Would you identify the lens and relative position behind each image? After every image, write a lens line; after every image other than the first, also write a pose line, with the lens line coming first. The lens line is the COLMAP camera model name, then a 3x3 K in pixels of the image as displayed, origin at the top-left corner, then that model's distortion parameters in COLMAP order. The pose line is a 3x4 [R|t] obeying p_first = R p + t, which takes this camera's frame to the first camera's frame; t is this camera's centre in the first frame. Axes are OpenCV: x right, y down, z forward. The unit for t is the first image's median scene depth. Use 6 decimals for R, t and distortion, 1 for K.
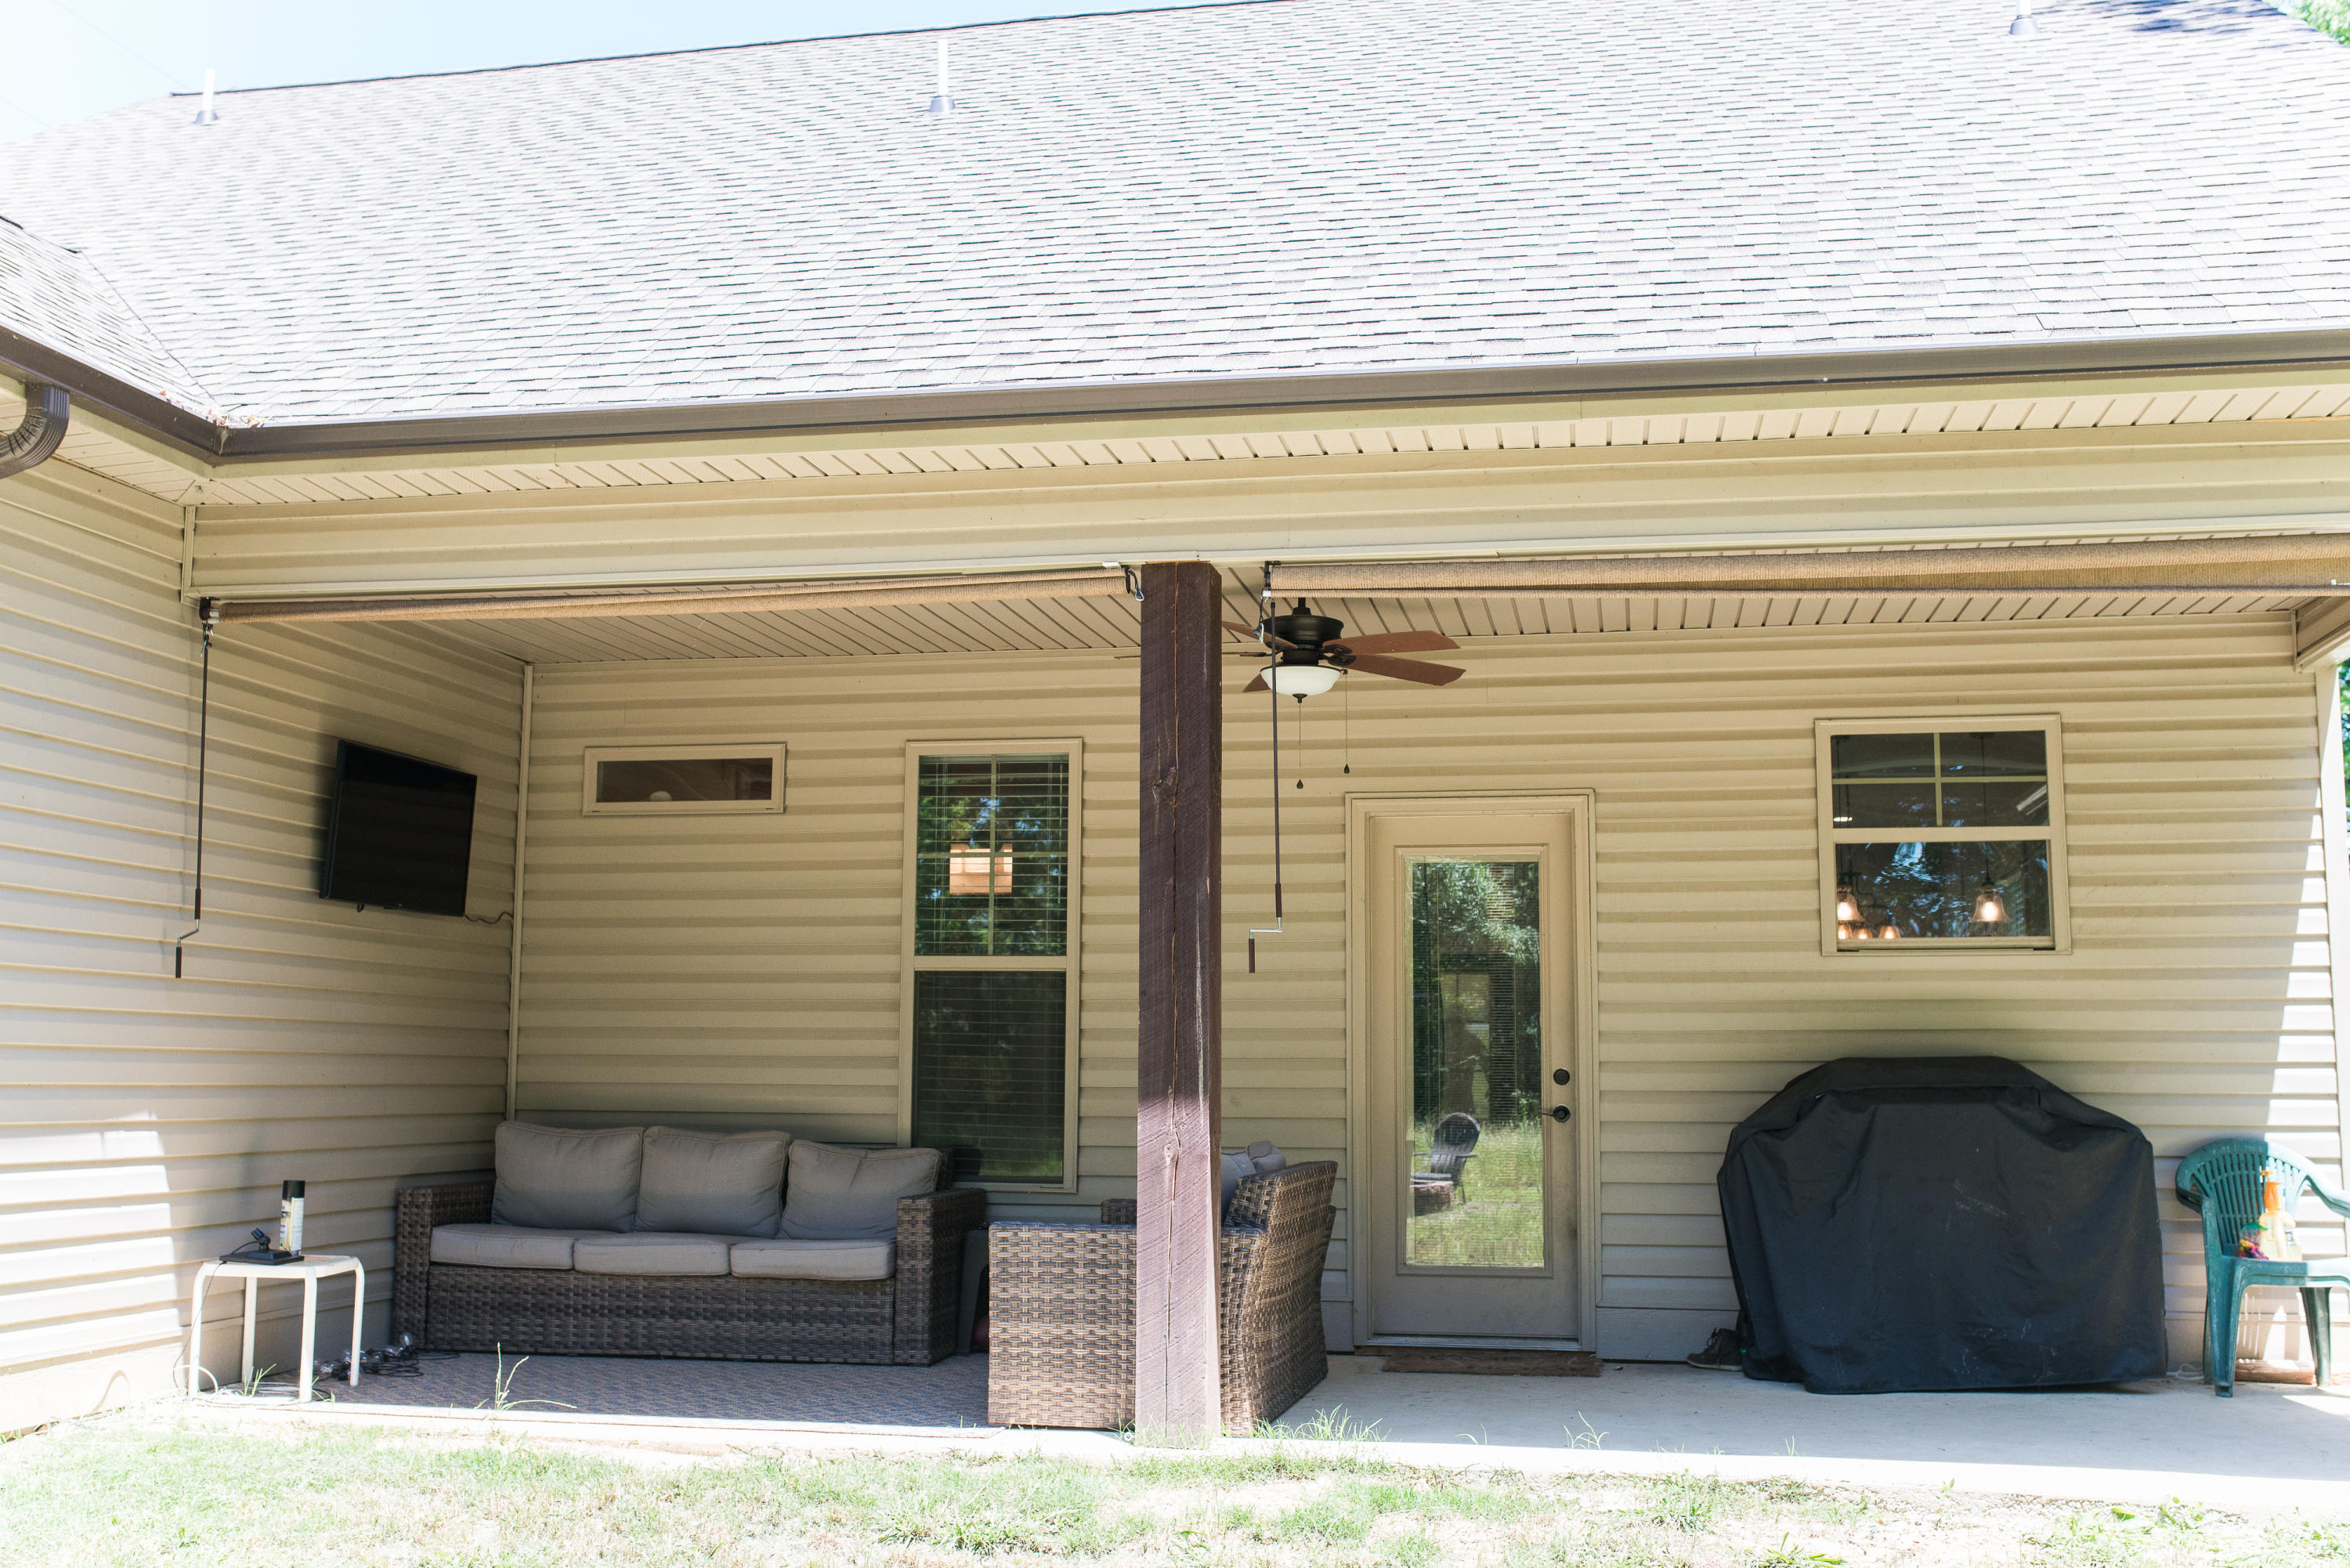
lens RADIAL K [[2326.4, 0, 1175.0], [0, 2326.4, 784.0], [0, 0, 1]] dist [-0.025451, 0.002948]
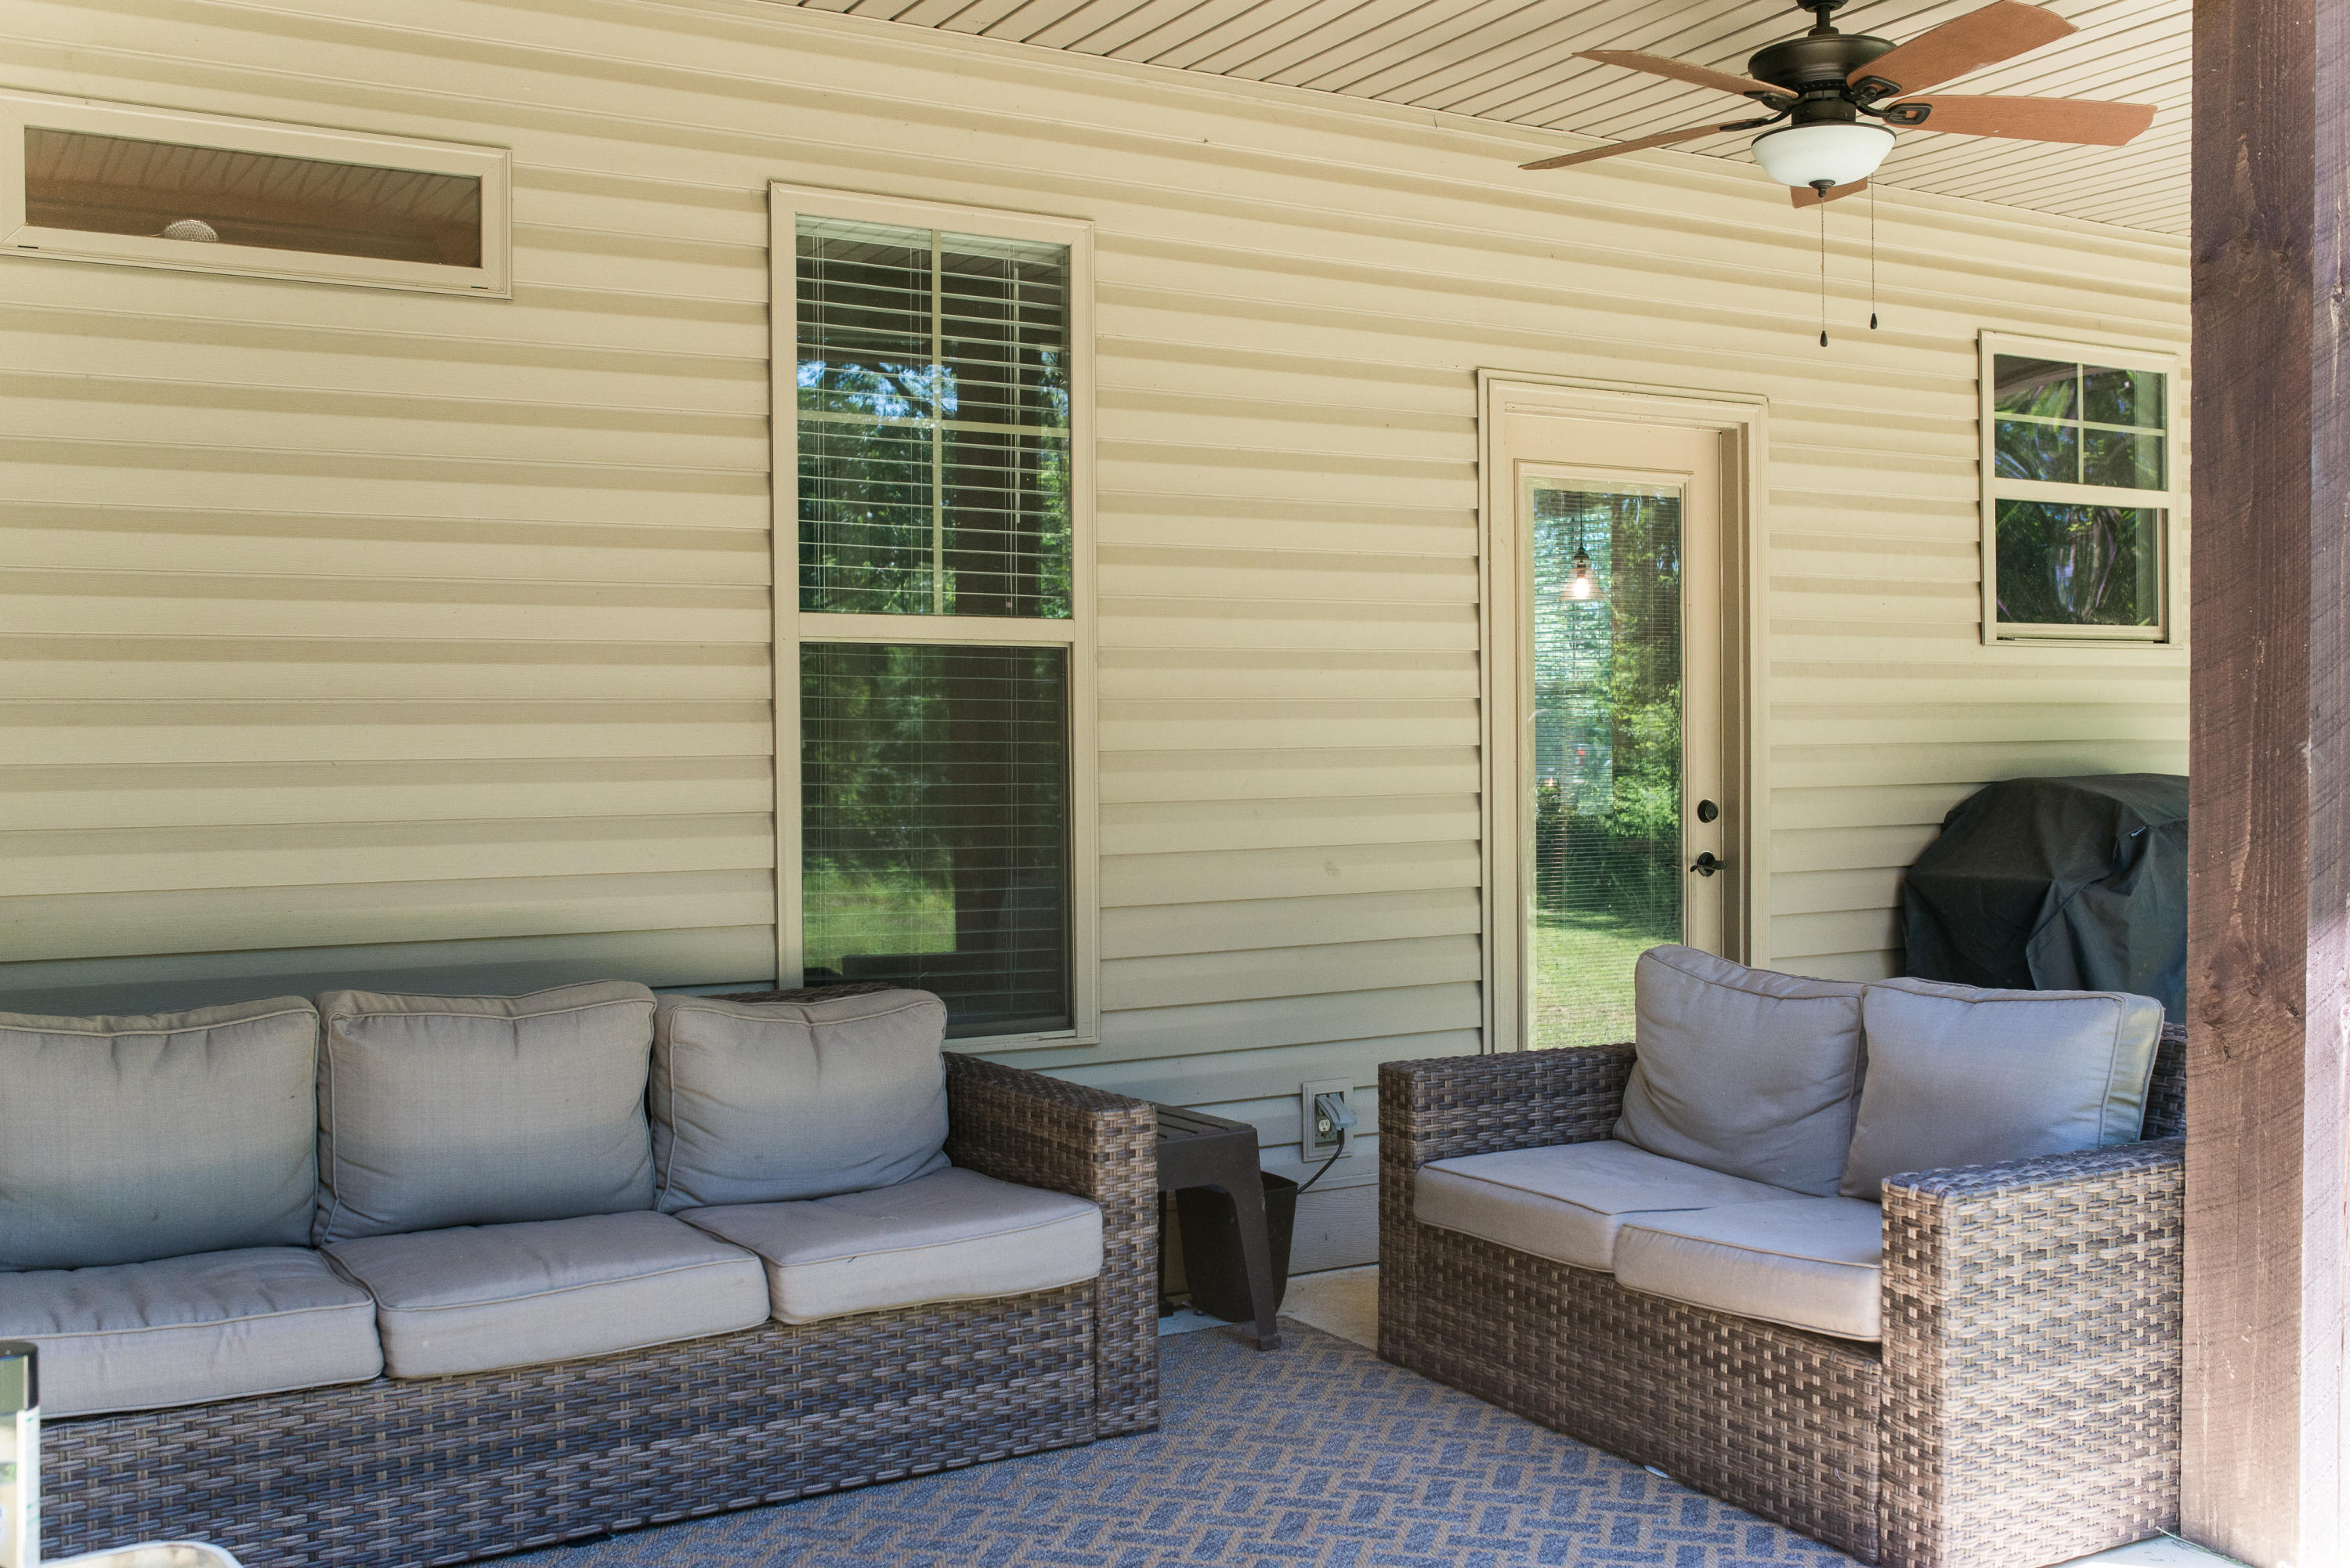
lens RADIAL K [[2222.0, 0, 1175.0], [0, 2222.0, 784.0], [0, 0, 1]] dist [-0.036535, 0.021779]
pose [[0.753152, -0.026343, 0.657319, -0.411321], [-0.069091, 0.990504, 0.118859, 0.053108], [-0.654208, -0.134934, 0.744180, 0.648292]]
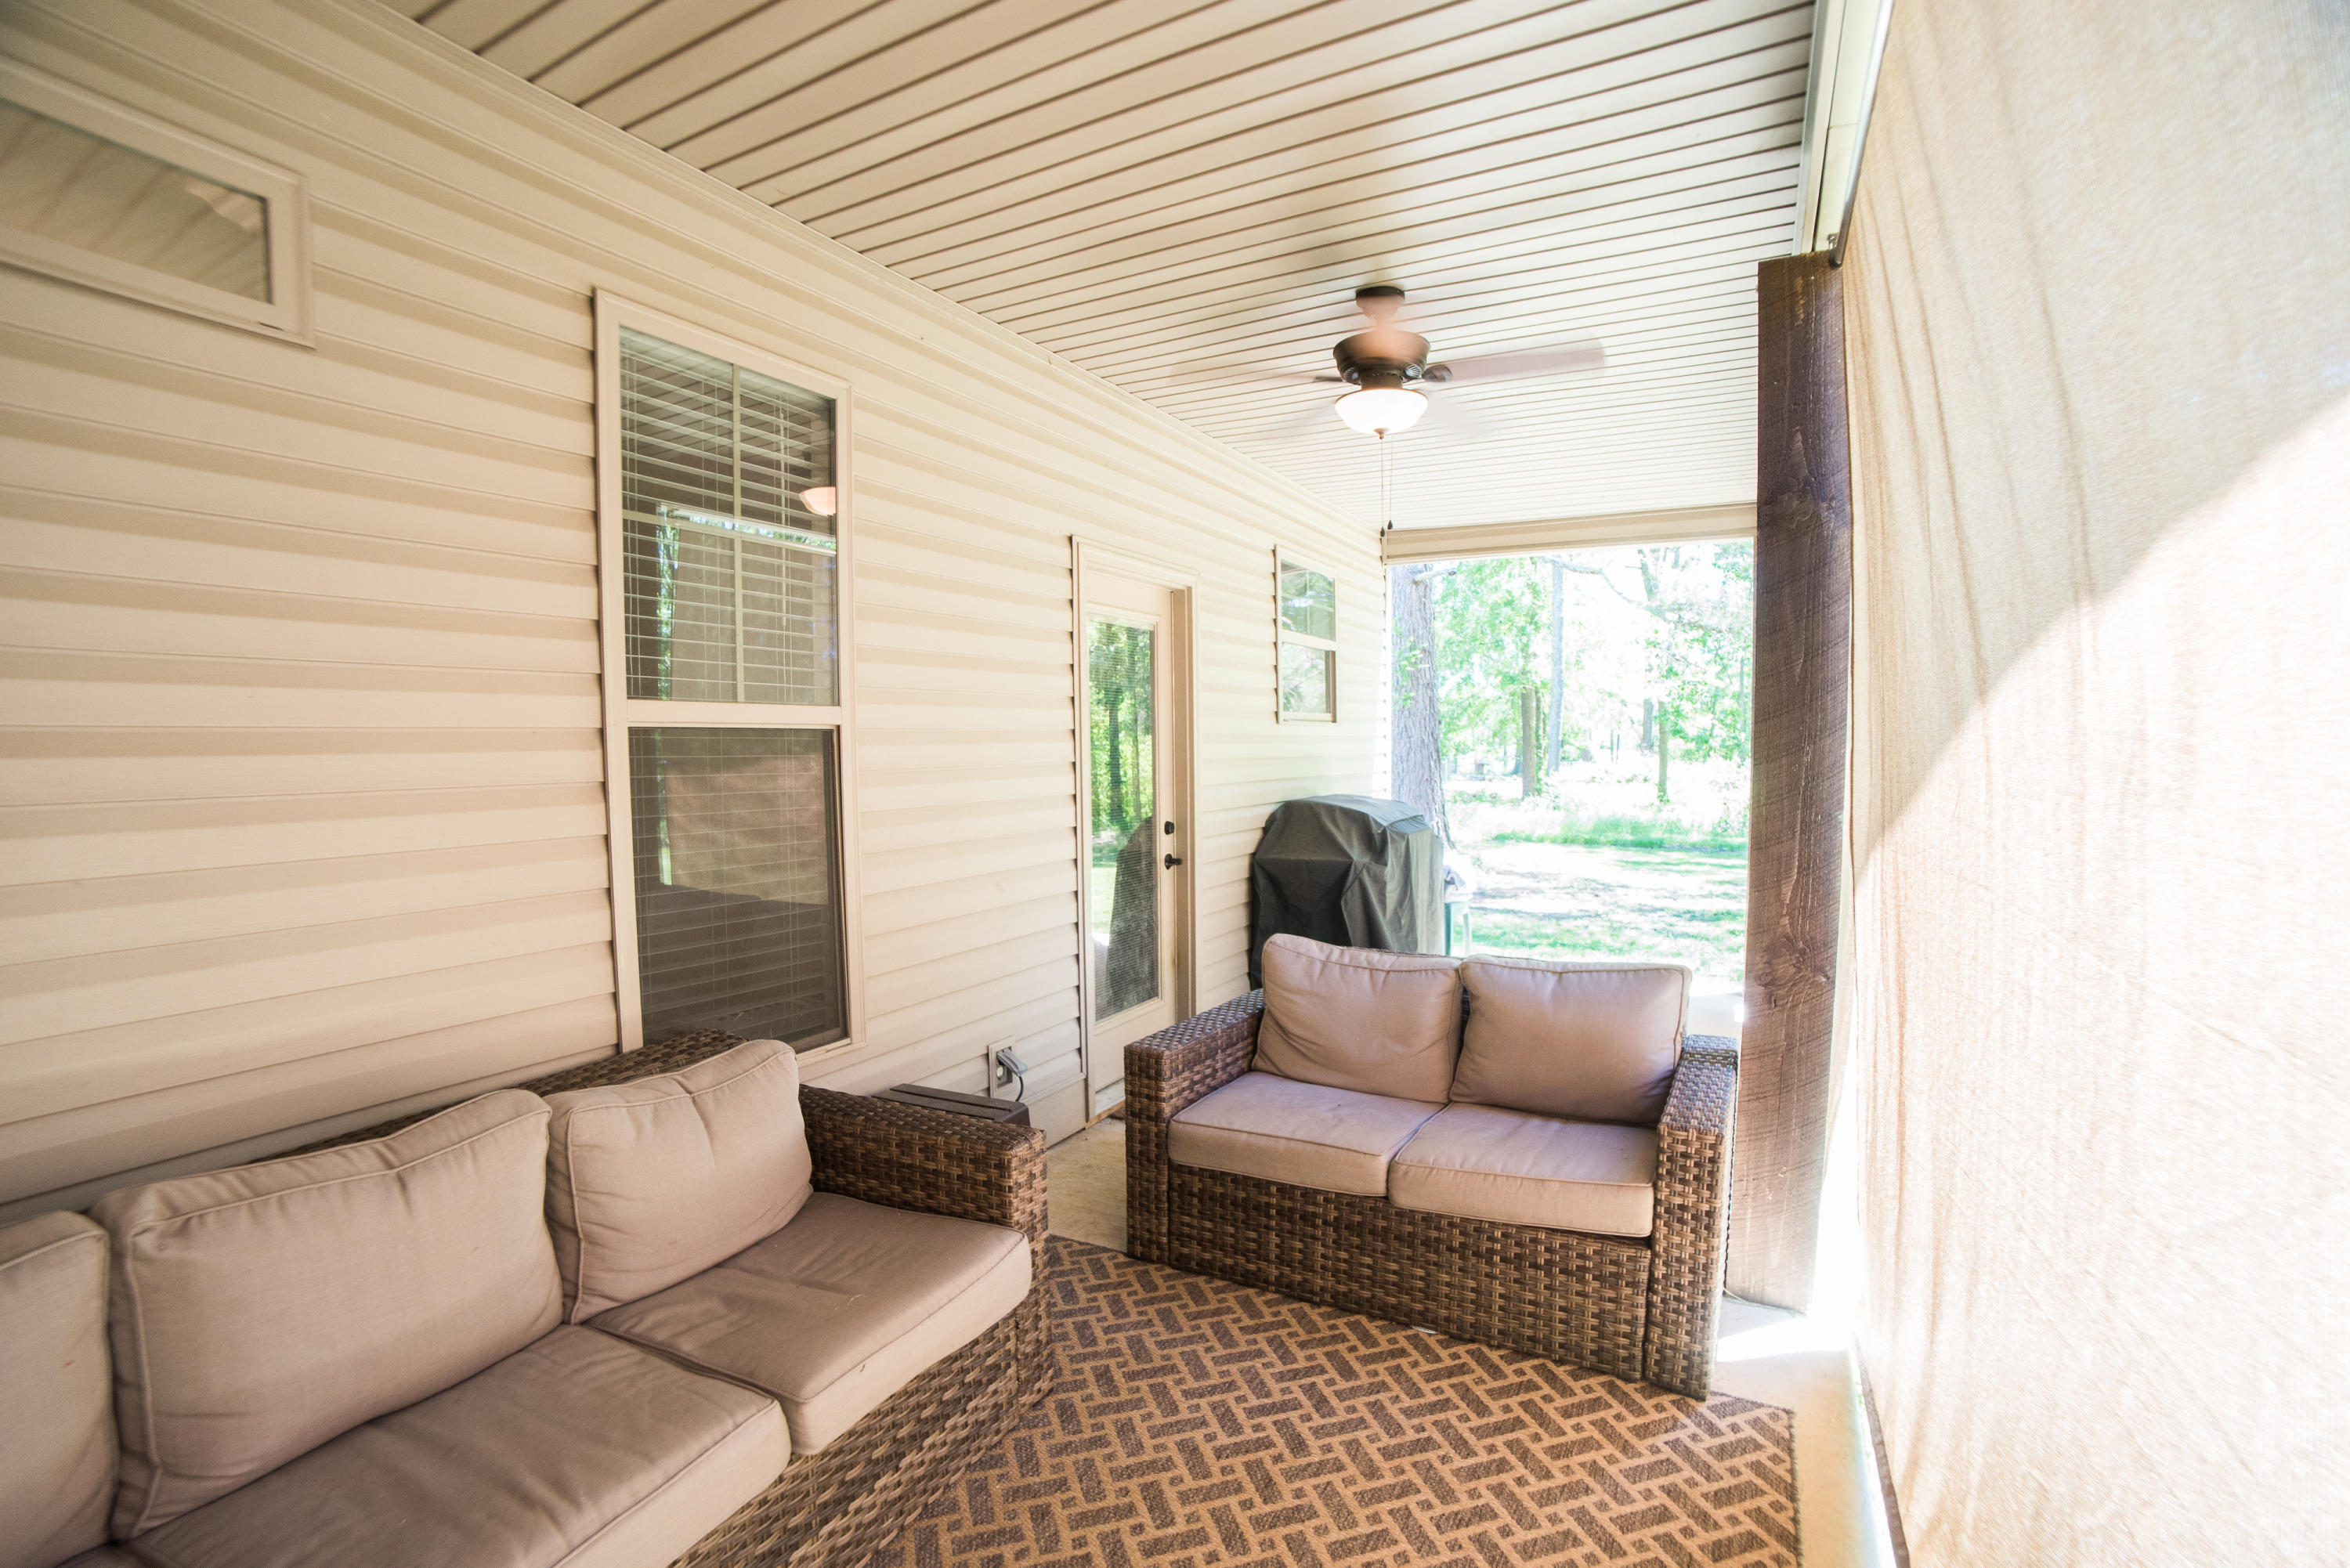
lens RADIAL K [[1080.9, 0, 1188.1], [0, 1080.9, 813.6], [0, 0, 1]] dist [-0.104625, 0.043585]
pose [[0.292030, -0.070287, 0.953823, -0.343808], [-0.107384, 0.988580, 0.105725, 0.067105], [-0.950362, -0.133300, 0.281147, 0.895839]]
